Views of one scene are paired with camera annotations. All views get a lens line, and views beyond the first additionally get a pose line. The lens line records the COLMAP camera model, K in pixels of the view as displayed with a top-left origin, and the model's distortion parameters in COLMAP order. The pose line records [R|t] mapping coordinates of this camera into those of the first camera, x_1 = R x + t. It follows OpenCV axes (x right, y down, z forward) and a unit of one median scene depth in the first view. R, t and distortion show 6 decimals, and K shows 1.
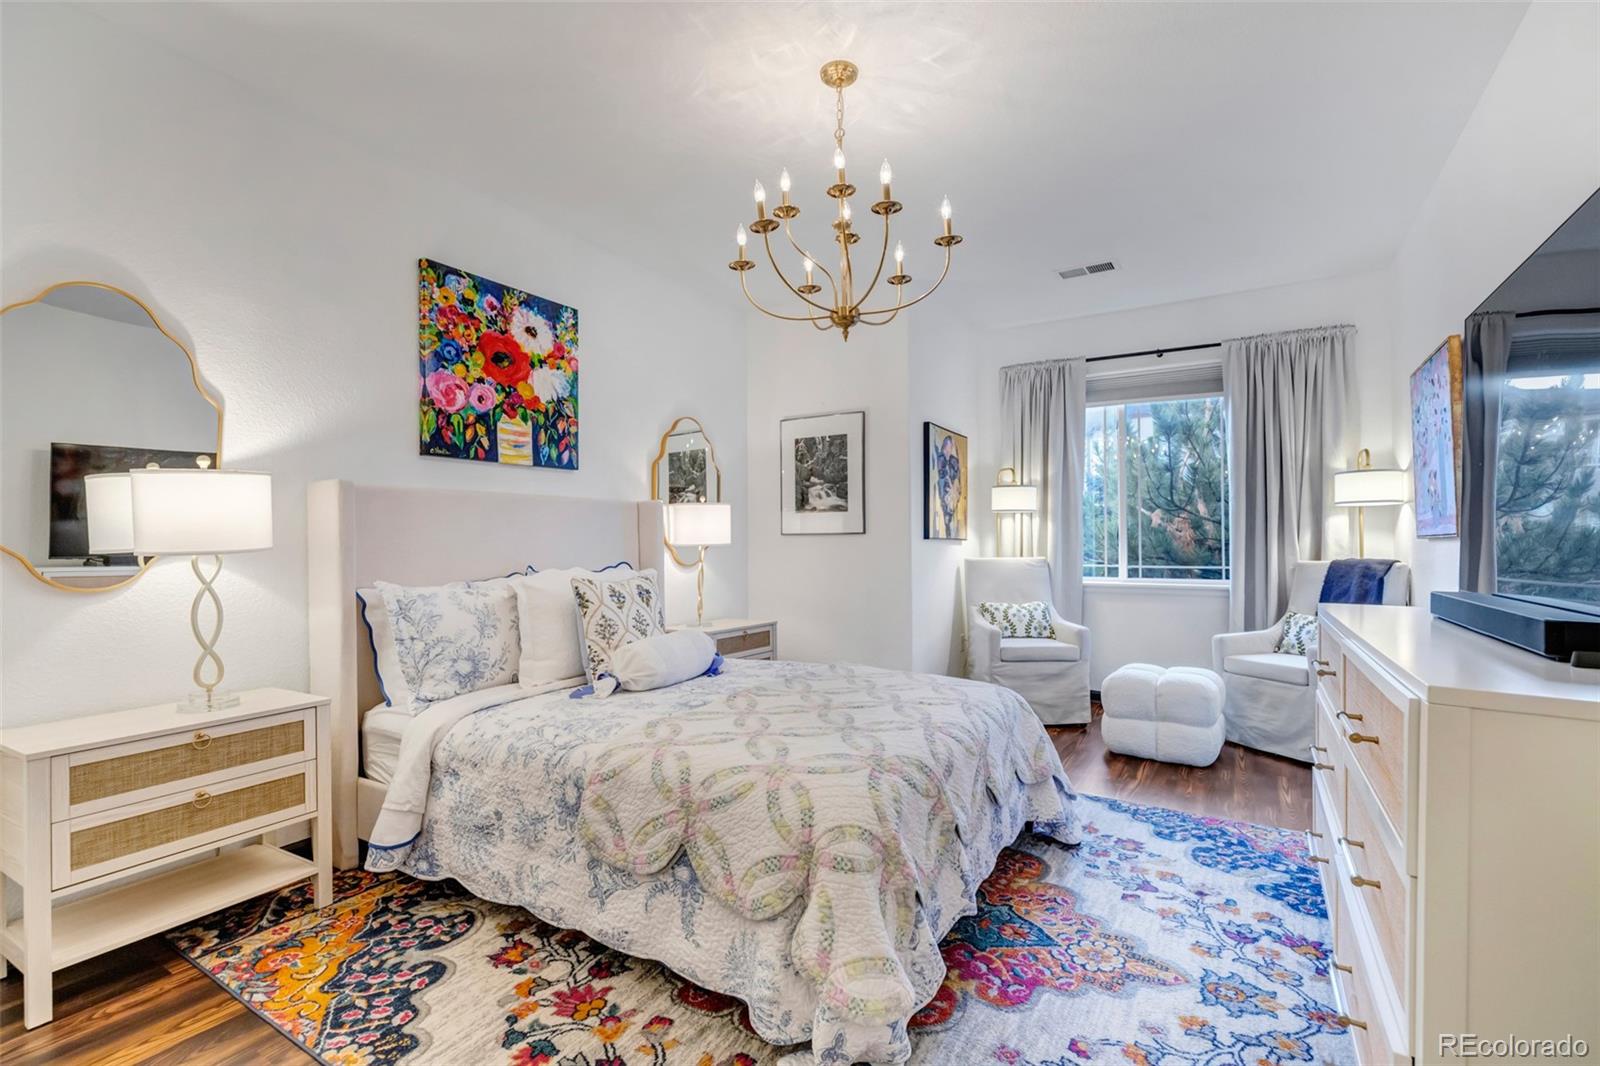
lens RADIAL K [[732.4, 0, 794.2], [0, 732.4, 530.8], [0, 0, 1]] dist [0.005691, -0.001869]
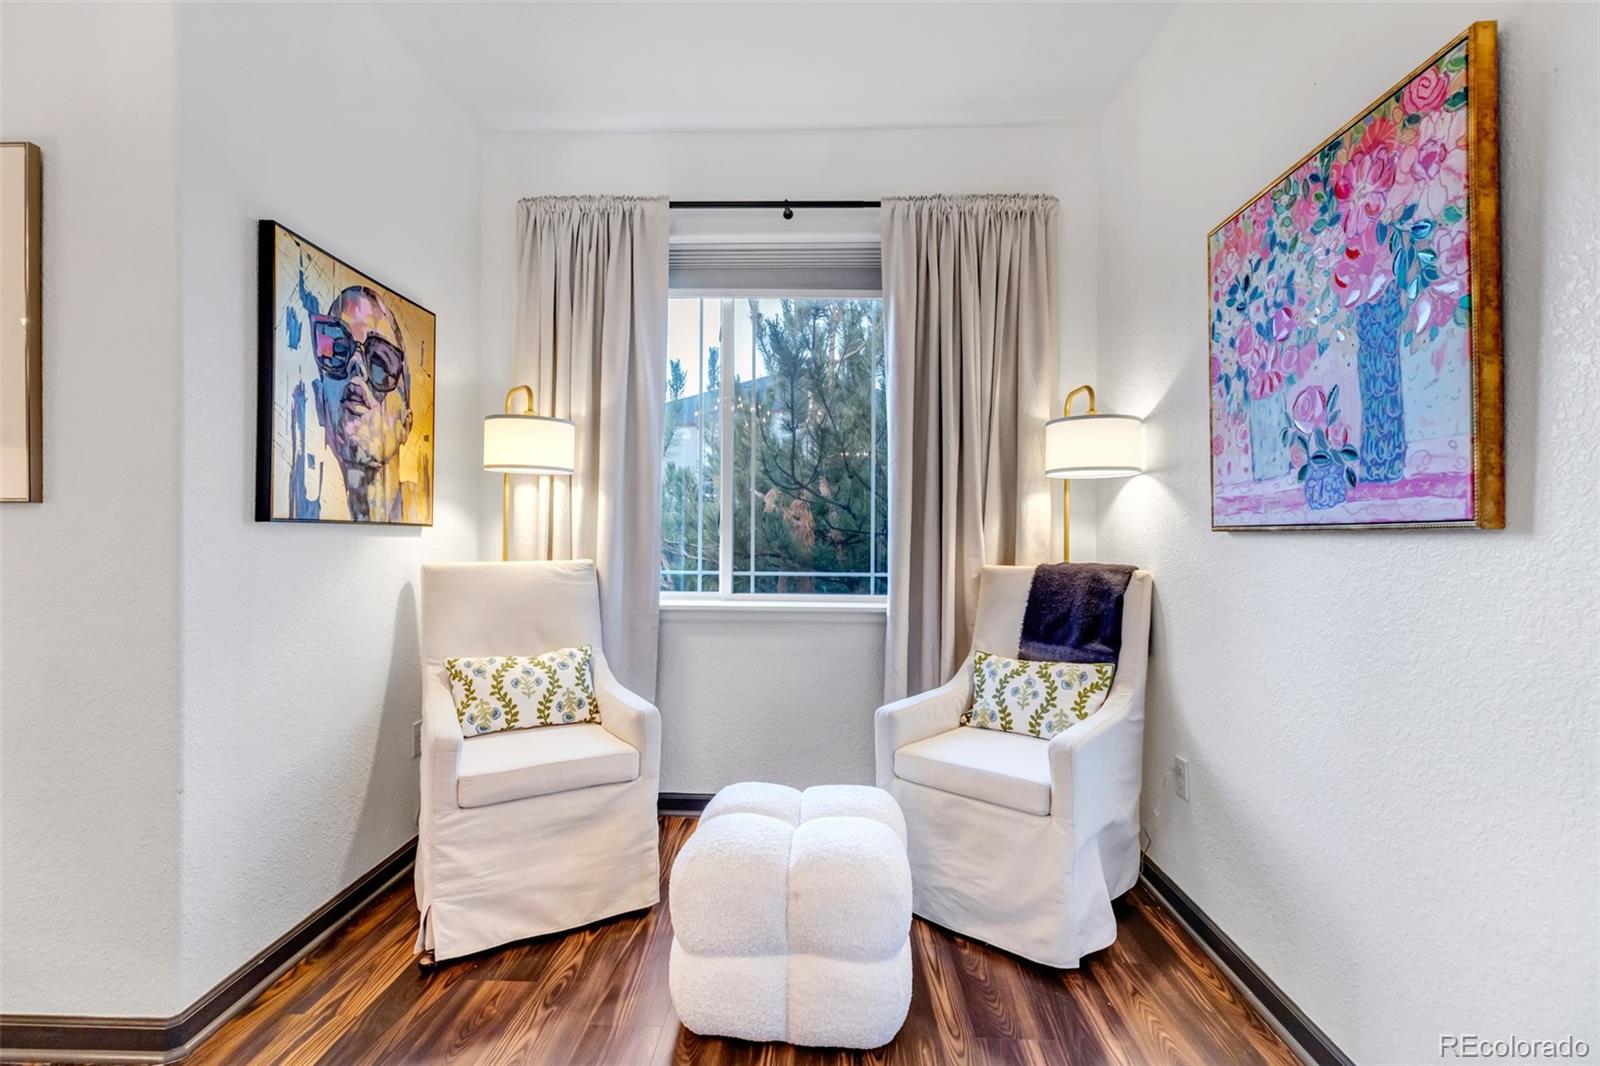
lens RADIAL K [[732.4, 0, 796.9], [0, 732.4, 533.8], [0, 0, 1]] dist [0.005691, -0.001869]
pose [[0.872338, 0.007523, 0.488846, 0.316145], [-0.016254, 0.999775, 0.013620, 0.010751], [-0.488633, -0.019827, 0.872264, 0.691203]]
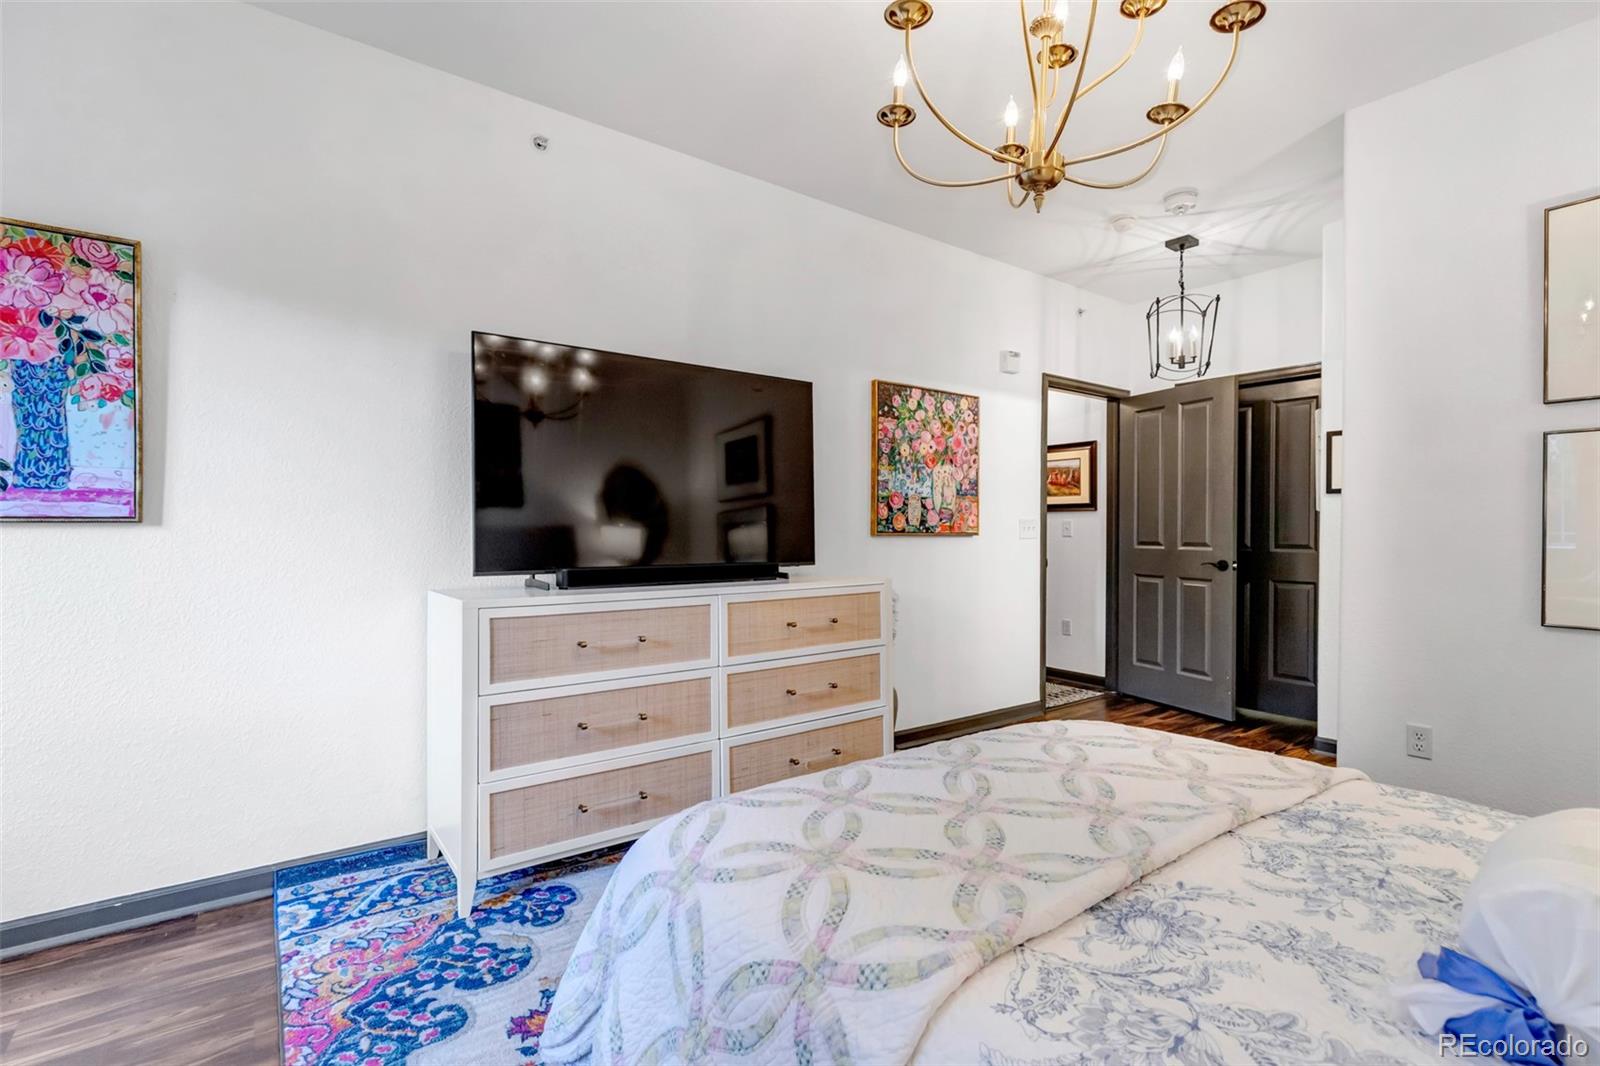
lens RADIAL K [[732.4, 0, 800.1], [0, 732.4, 540.7], [0, 0, 1]] dist [0.005691, -0.001869]
pose [[-0.922274, -0.005981, 0.386490, 0.014961], [-0.008099, 0.999960, -0.003852, 0.020754], [-0.386451, -0.006682, -0.922286, 1.181649]]
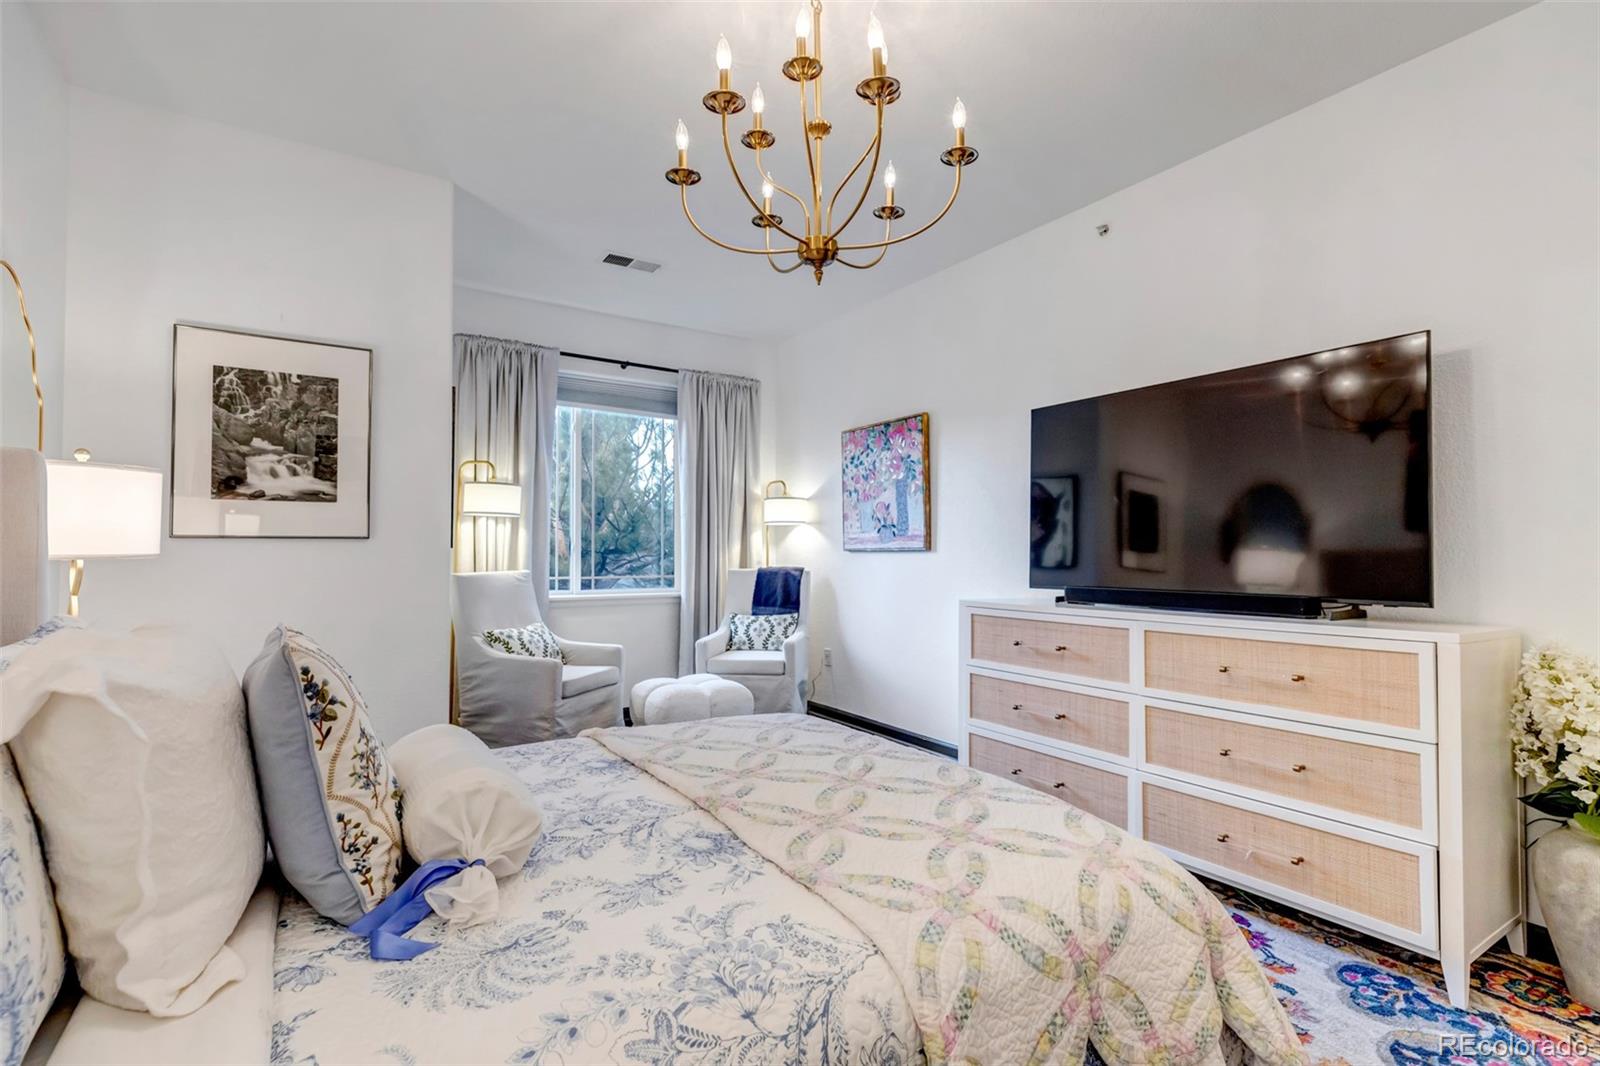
lens RADIAL K [[732.4, 0, 812.3], [0, 732.4, 532.6], [0, 0, 1]] dist [0.005691, -0.001869]
pose [[0.421539, 0.027799, 0.906384, -0.429184], [-0.016861, 0.999597, -0.022817, 0.008788], [-0.906653, -0.005664, 0.421838, 0.490110]]
